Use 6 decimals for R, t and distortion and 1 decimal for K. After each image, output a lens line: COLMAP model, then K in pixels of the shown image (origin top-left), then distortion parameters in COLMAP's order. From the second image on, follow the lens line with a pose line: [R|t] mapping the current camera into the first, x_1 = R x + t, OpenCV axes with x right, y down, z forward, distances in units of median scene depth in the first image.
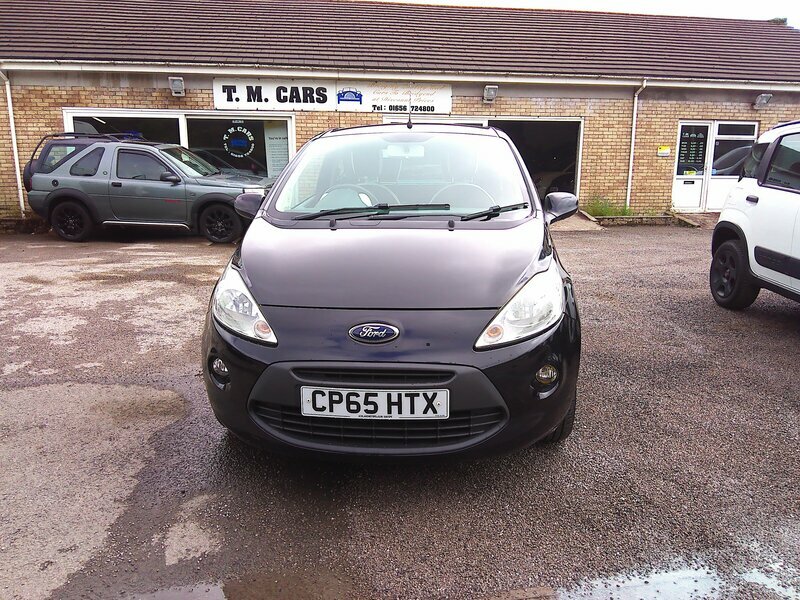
lens RADIAL K [[616.3, 0, 400.0], [0, 616.3, 300.0], [0, 0, 1]] dist [0.008378, -0.036613]
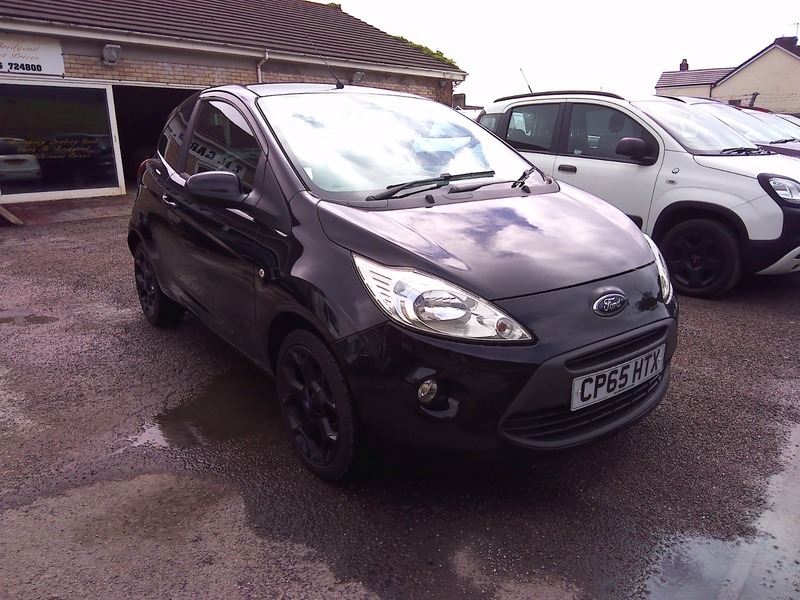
lens RADIAL K [[616.3, 0, 400.0], [0, 616.3, 300.0], [0, 0, 1]] dist [0.008378, -0.036613]
pose [[0.734491, -0.180312, 0.654226, -0.183160], [0.153156, 0.983226, 0.099042, -0.020282], [-0.661110, 0.027453, 0.749786, 0.099059]]
